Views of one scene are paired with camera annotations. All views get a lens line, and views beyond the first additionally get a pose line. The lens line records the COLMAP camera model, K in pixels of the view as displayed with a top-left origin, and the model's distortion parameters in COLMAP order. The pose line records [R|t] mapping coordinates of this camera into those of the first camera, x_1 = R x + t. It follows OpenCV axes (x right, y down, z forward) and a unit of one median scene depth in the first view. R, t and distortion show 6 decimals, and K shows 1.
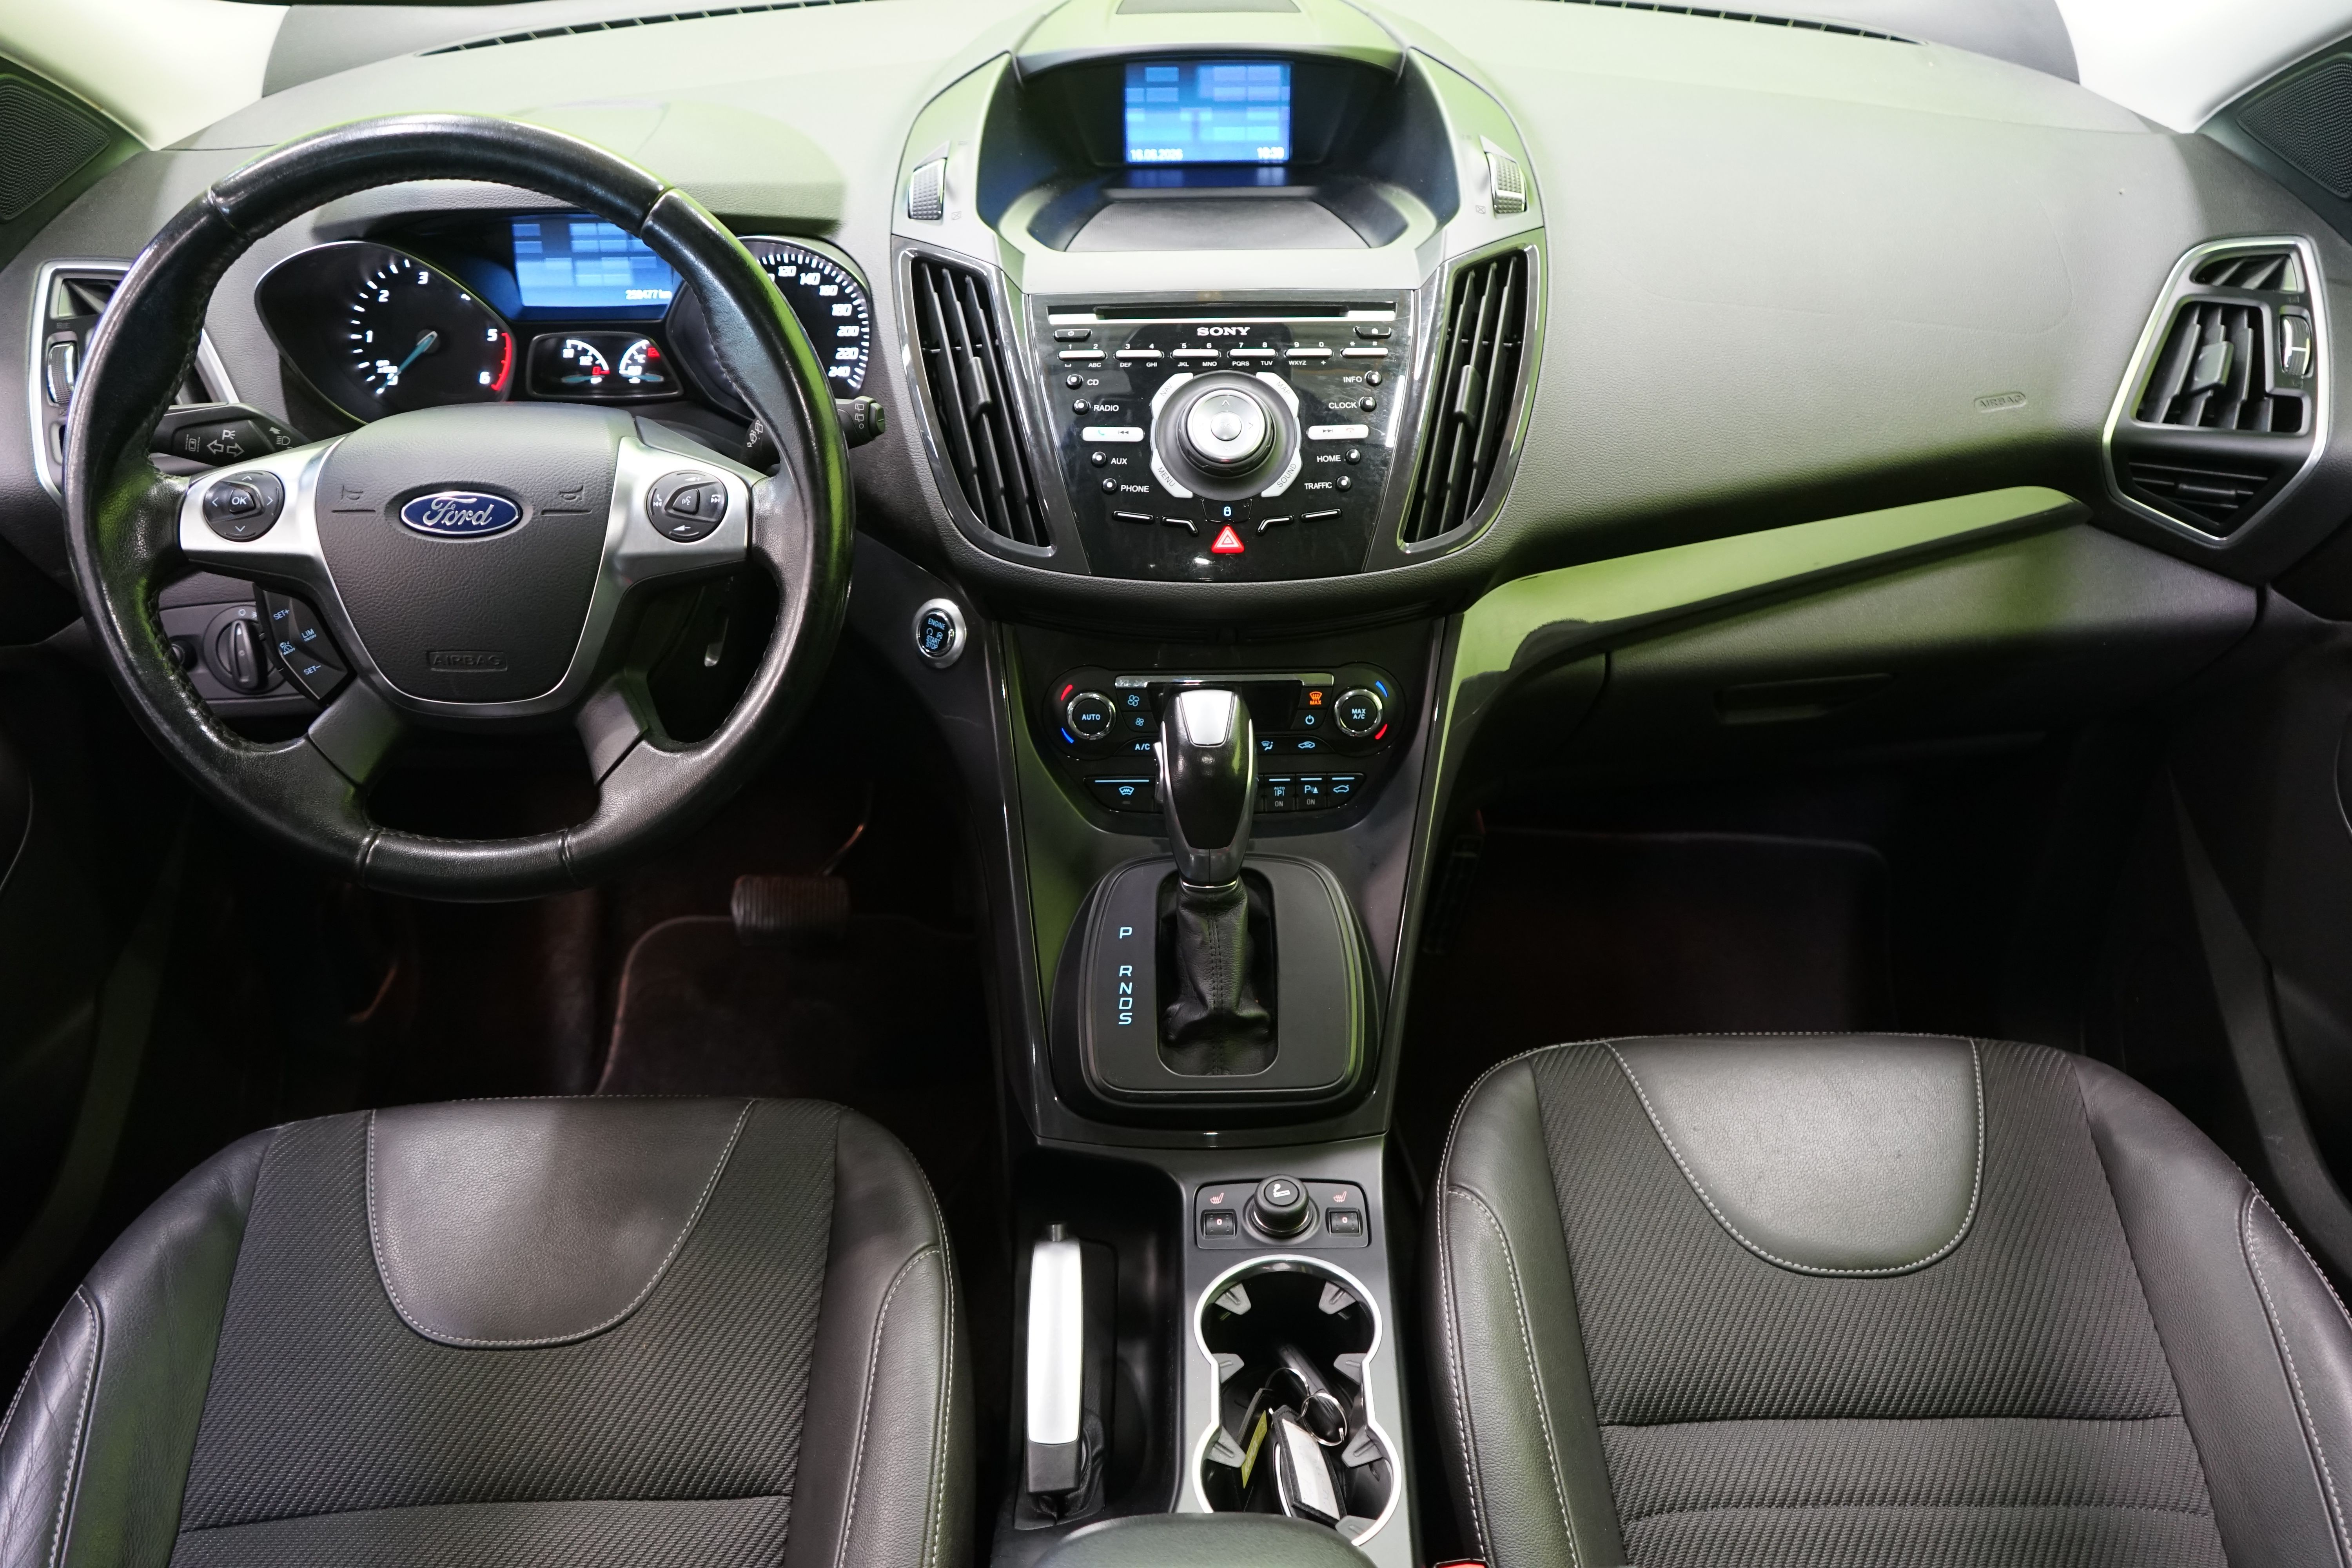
lens RADIAL K [[1892.1, 0, 1176.0], [0, 1892.1, 784.0], [0, 0, 1]] dist [0.009555, 0.004970]
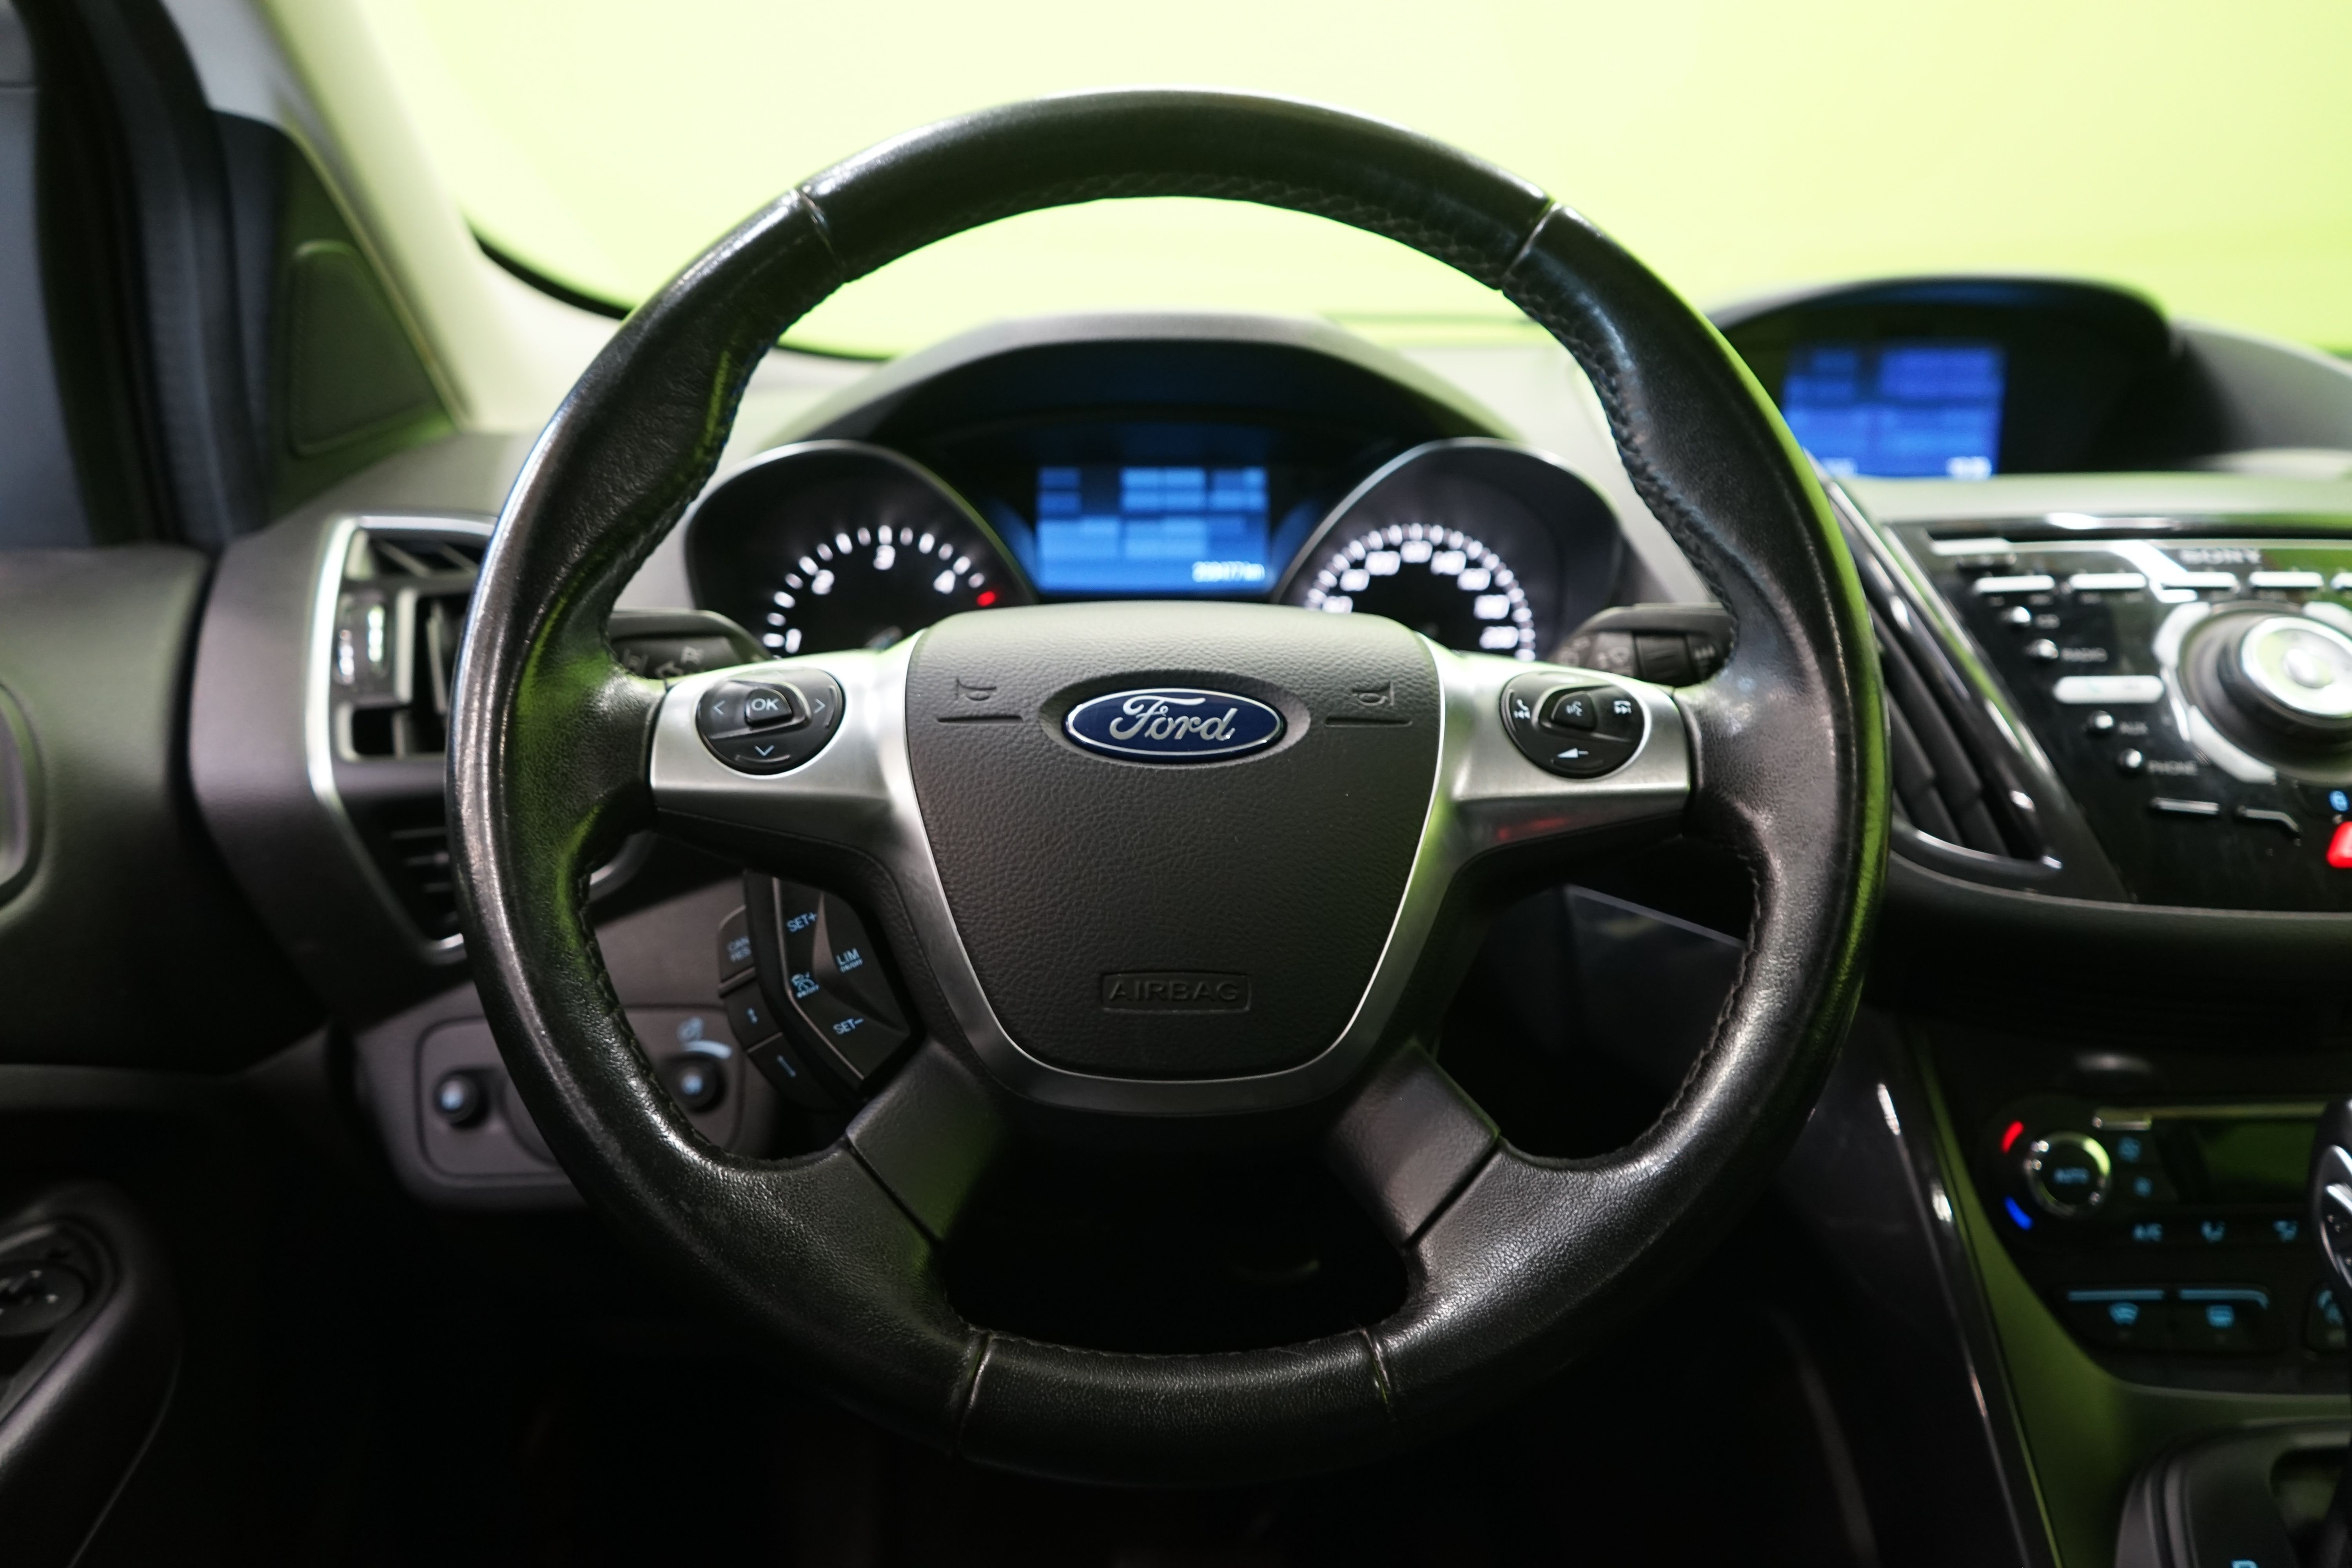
lens RADIAL K [[1868.2, 0, 1176.0], [0, 1868.2, 784.0], [0, 0, 1]] dist [-0.008870, -0.001643]
pose [[0.999453, 0.004428, 0.032788, -0.358996], [0.007970, 0.929595, -0.368497, 0.064958], [-0.032111, 0.368556, 0.929051, 0.461339]]
